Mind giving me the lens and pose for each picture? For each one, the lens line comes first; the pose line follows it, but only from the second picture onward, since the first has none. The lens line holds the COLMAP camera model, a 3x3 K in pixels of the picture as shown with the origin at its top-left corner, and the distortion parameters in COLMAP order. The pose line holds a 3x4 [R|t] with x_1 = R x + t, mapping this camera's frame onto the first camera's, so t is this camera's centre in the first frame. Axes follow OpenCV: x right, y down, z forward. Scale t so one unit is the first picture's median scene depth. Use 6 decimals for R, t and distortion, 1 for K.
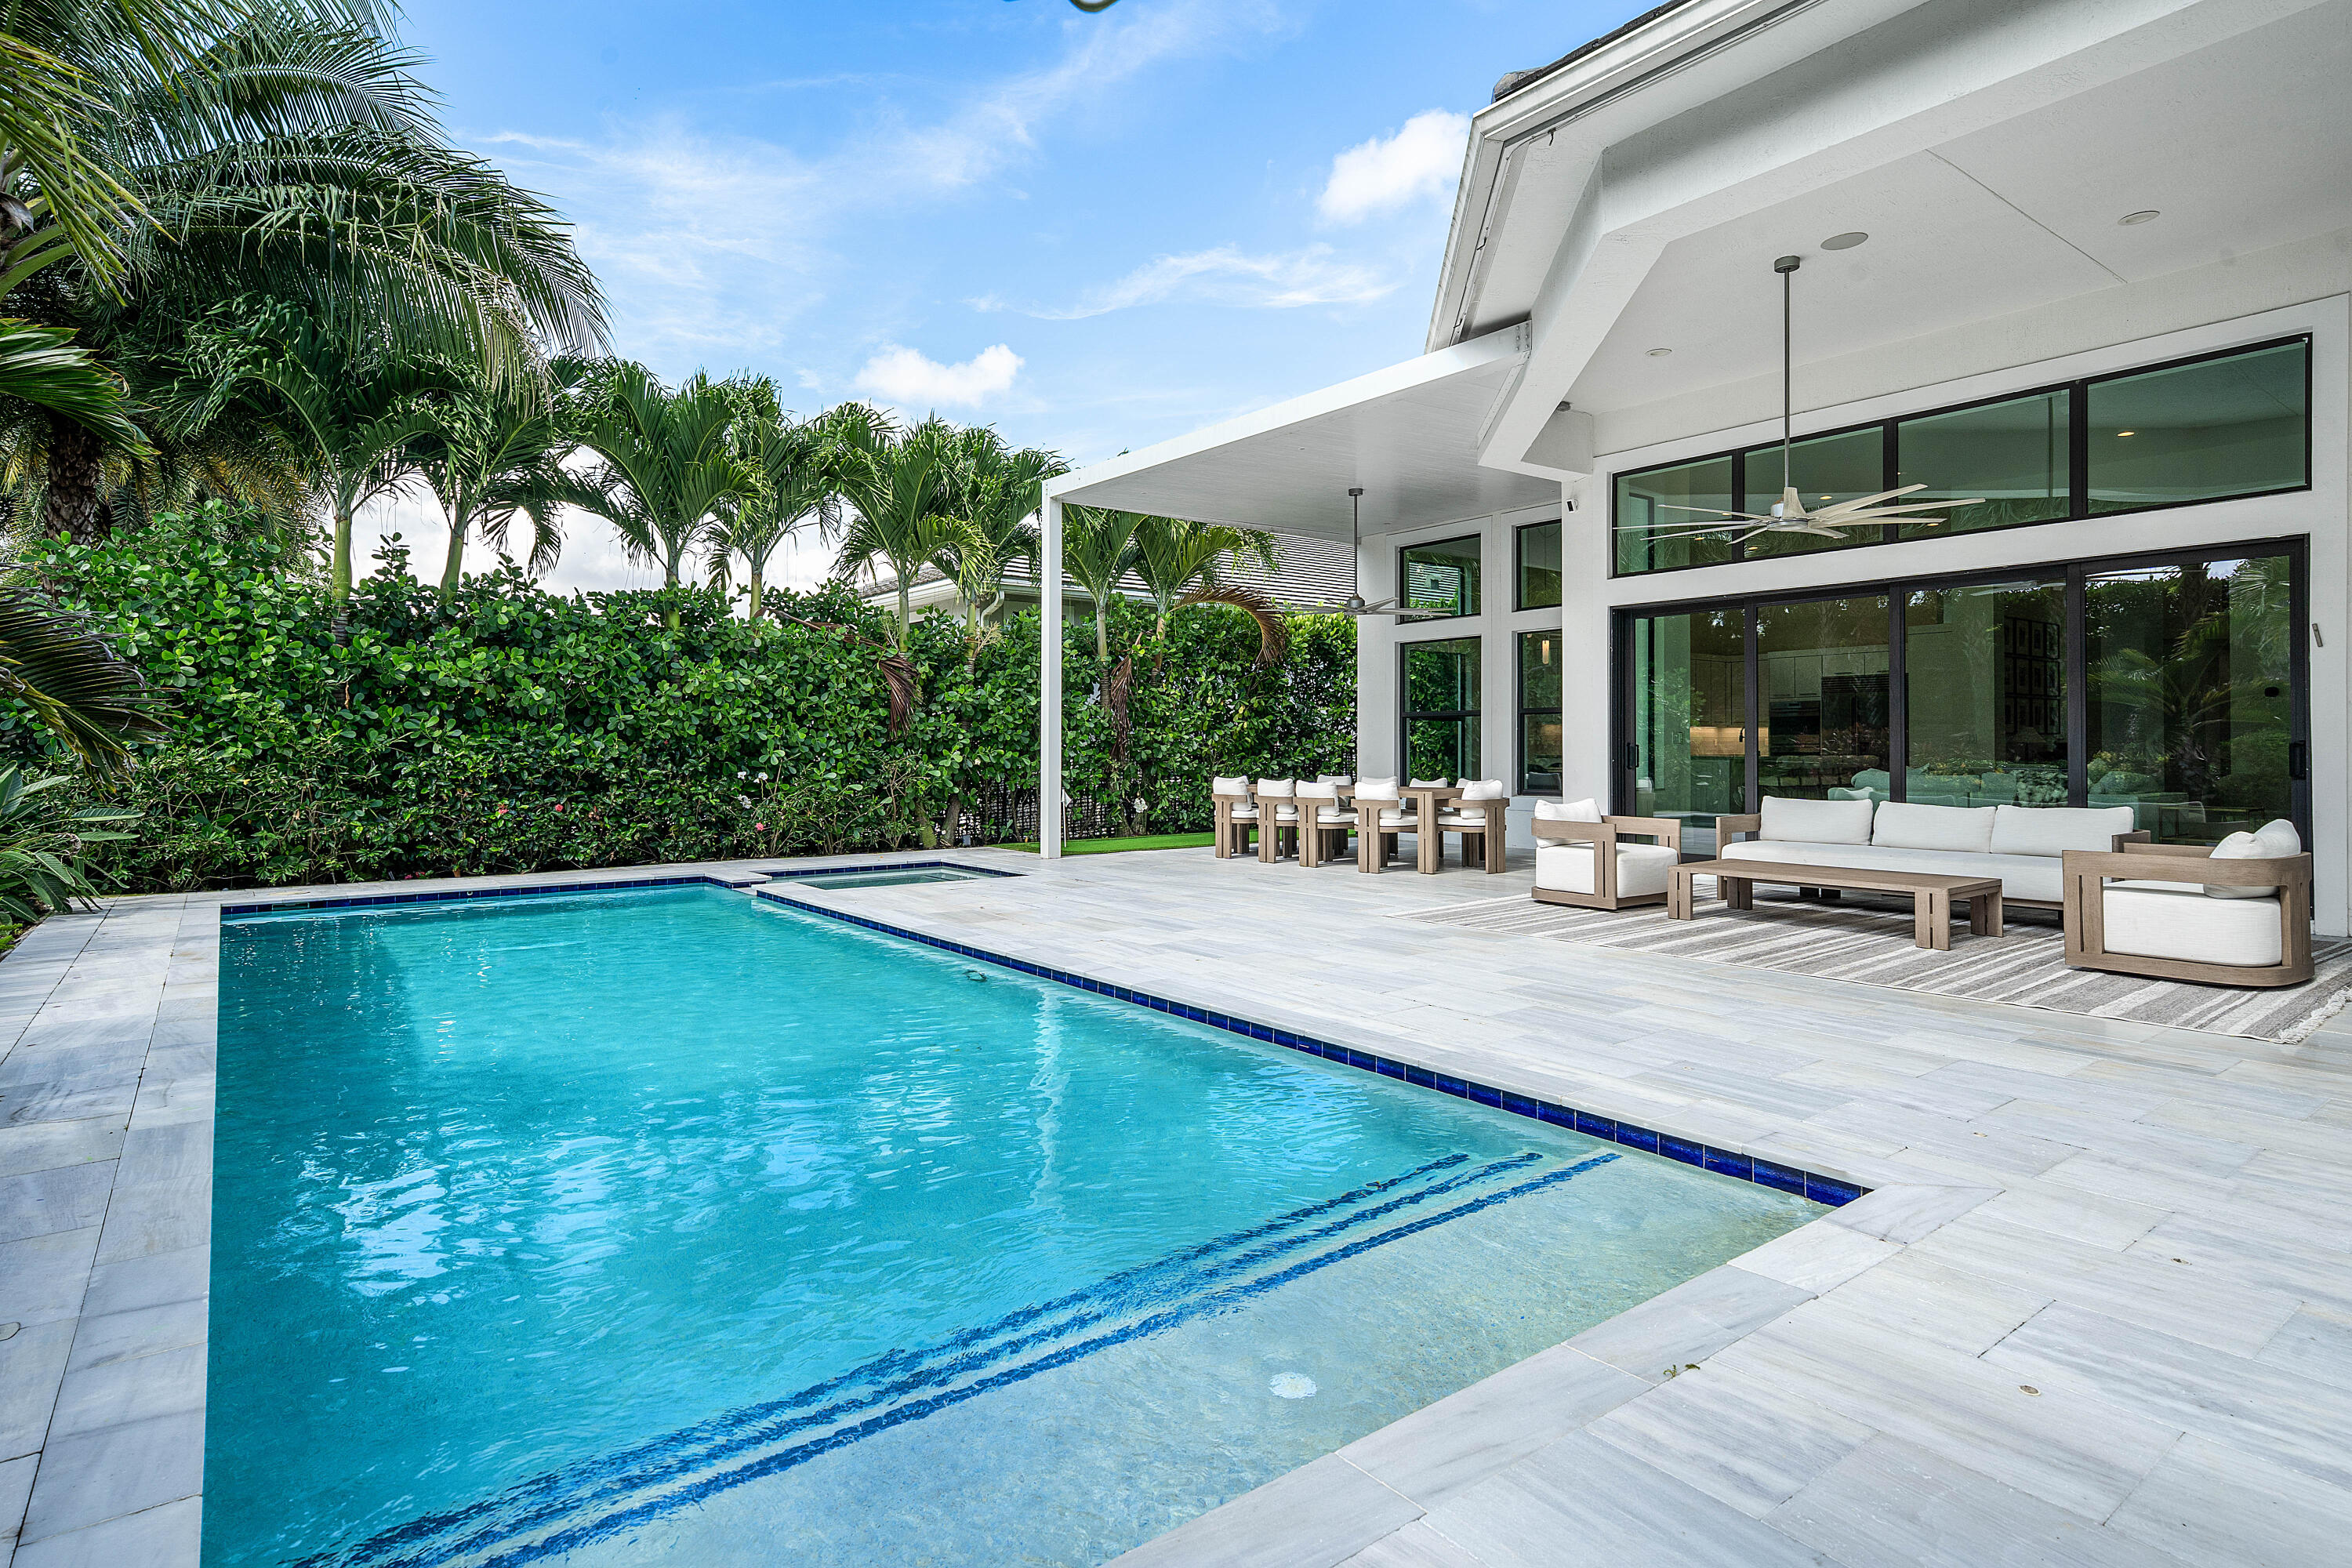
lens RADIAL K [[1218.7, 0, 1171.7], [0, 1218.7, 747.5], [0, 0, 1]] dist [0.000350, 0.000073]
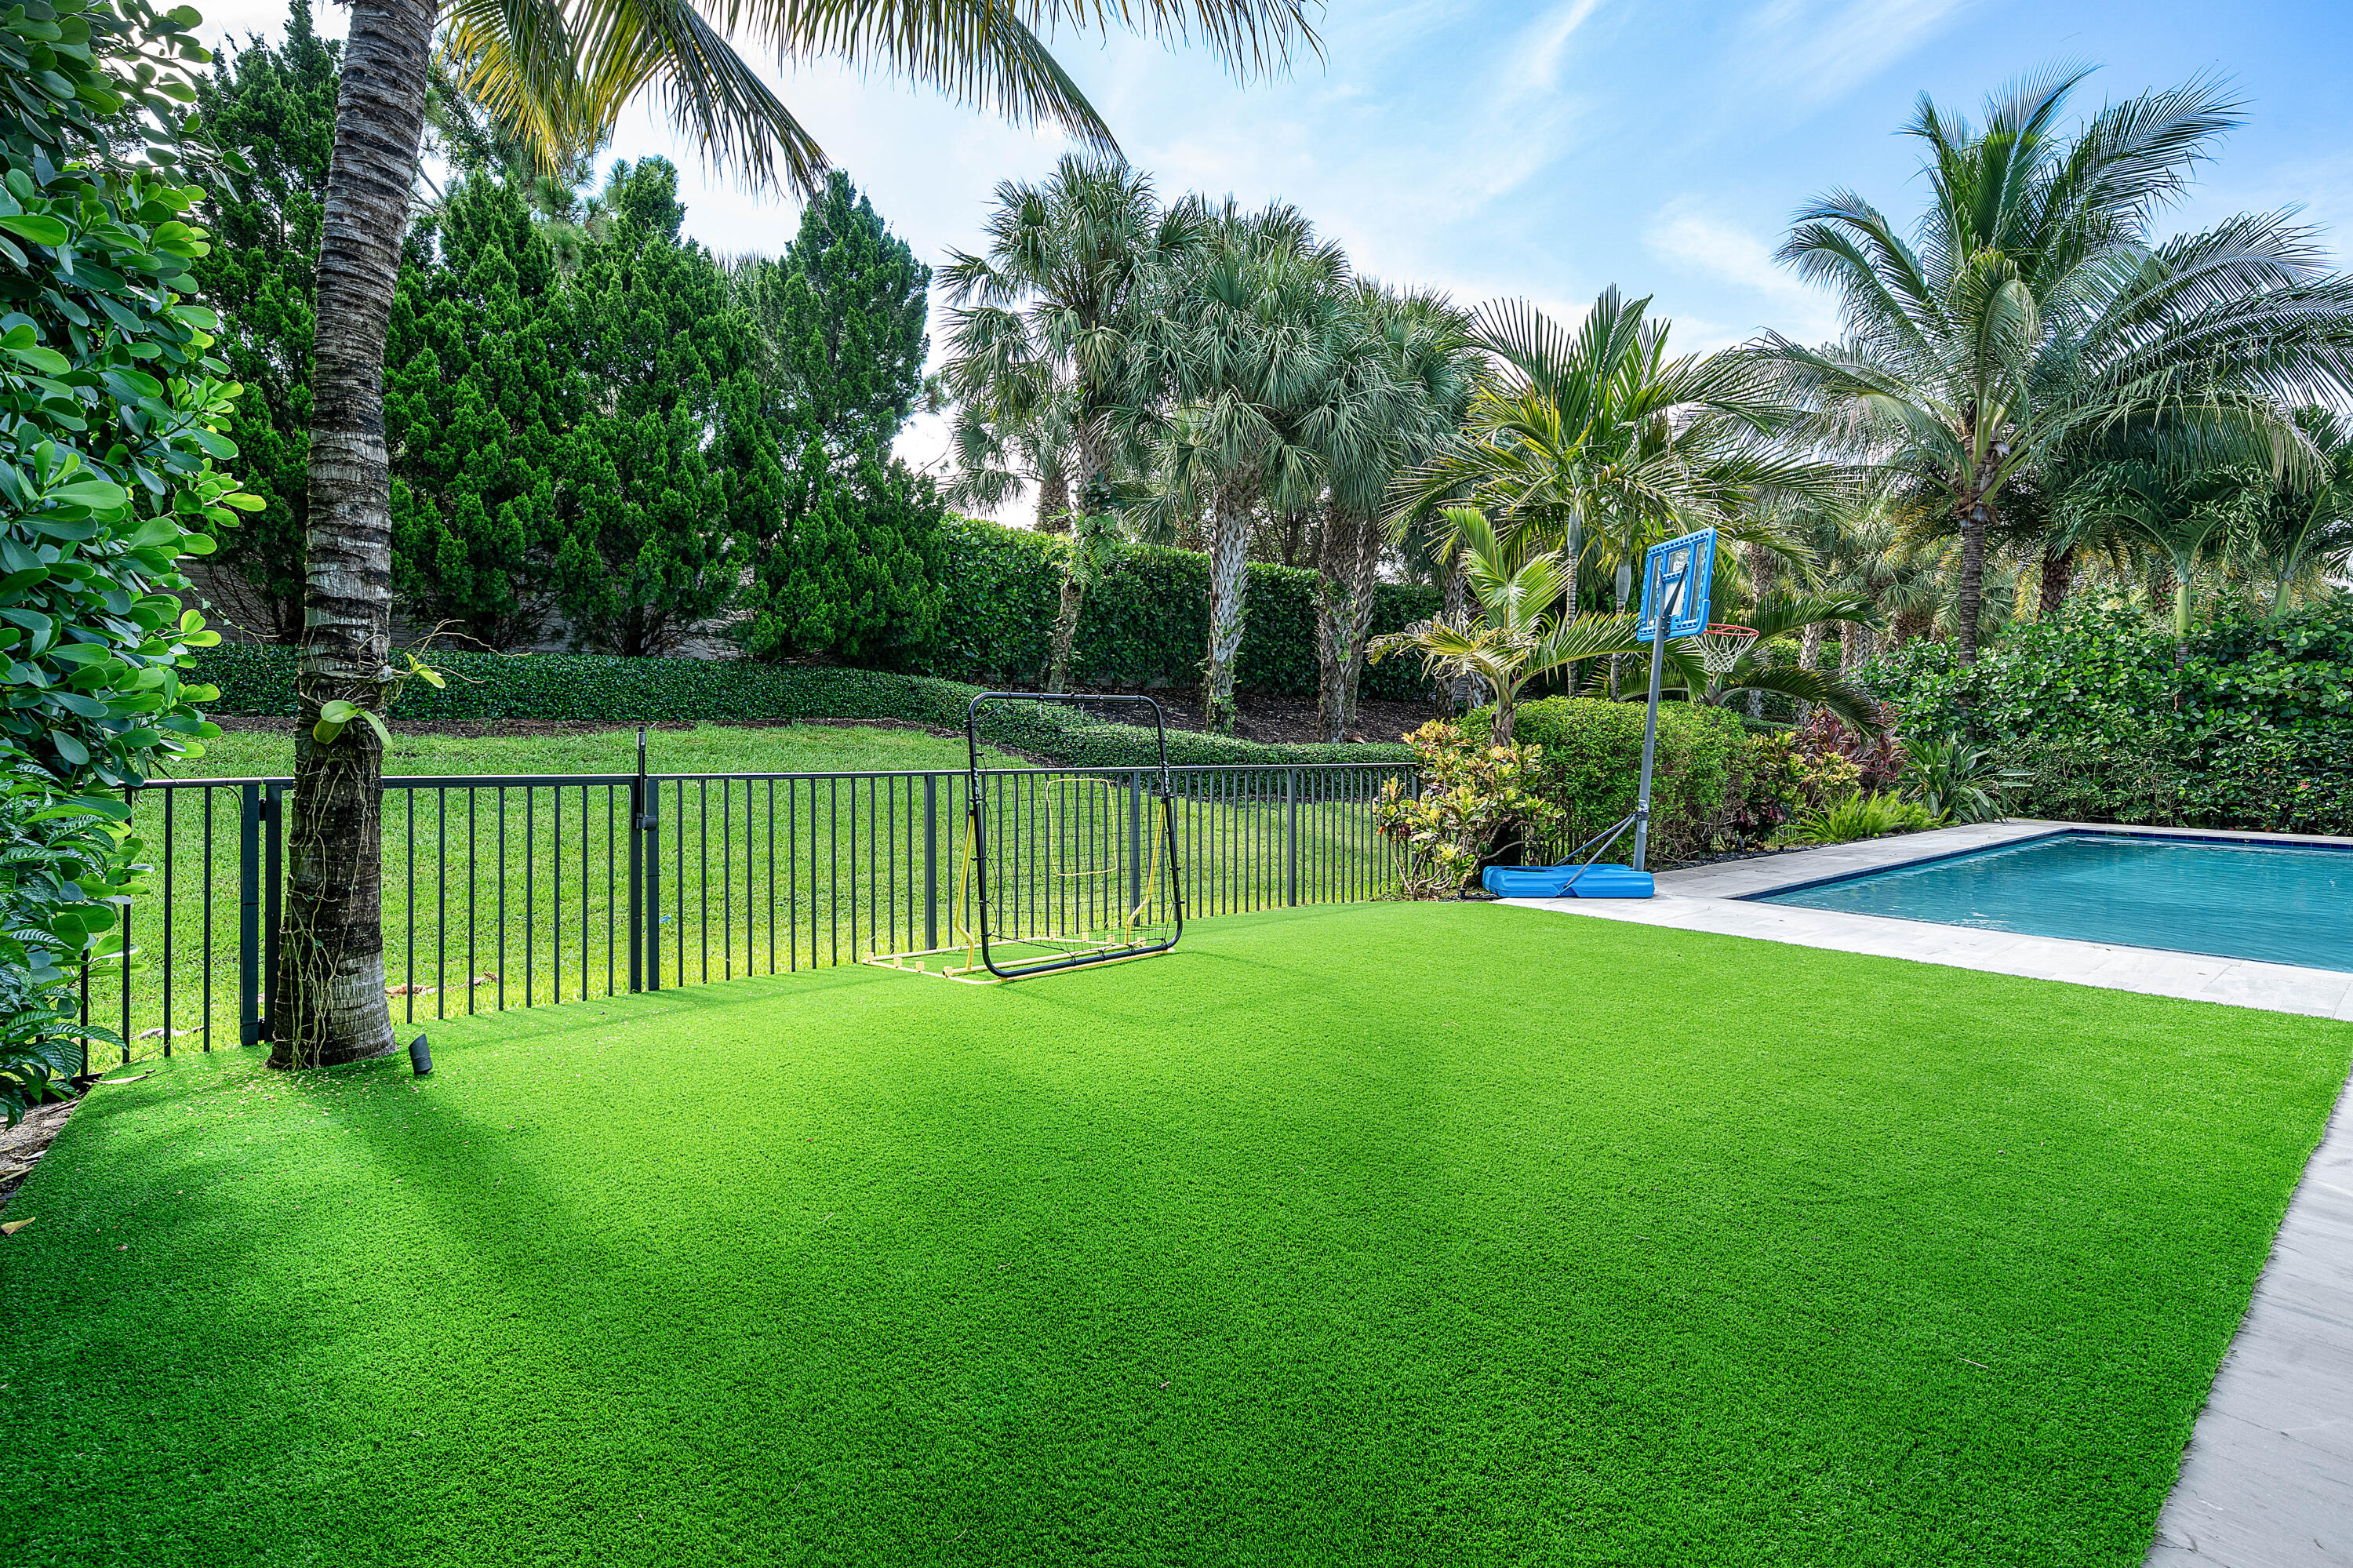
lens RADIAL K [[1072.9, 0, 1185.6], [0, 1072.9, 736.6], [0, 0, 1]] dist [-0.000396, -0.000051]
pose [[0.013866, 0.004305, -0.999895, 0.622938], [-0.004726, 0.999980, 0.004240, -0.000895], [0.999893, 0.004667, 0.013886, -0.240625]]
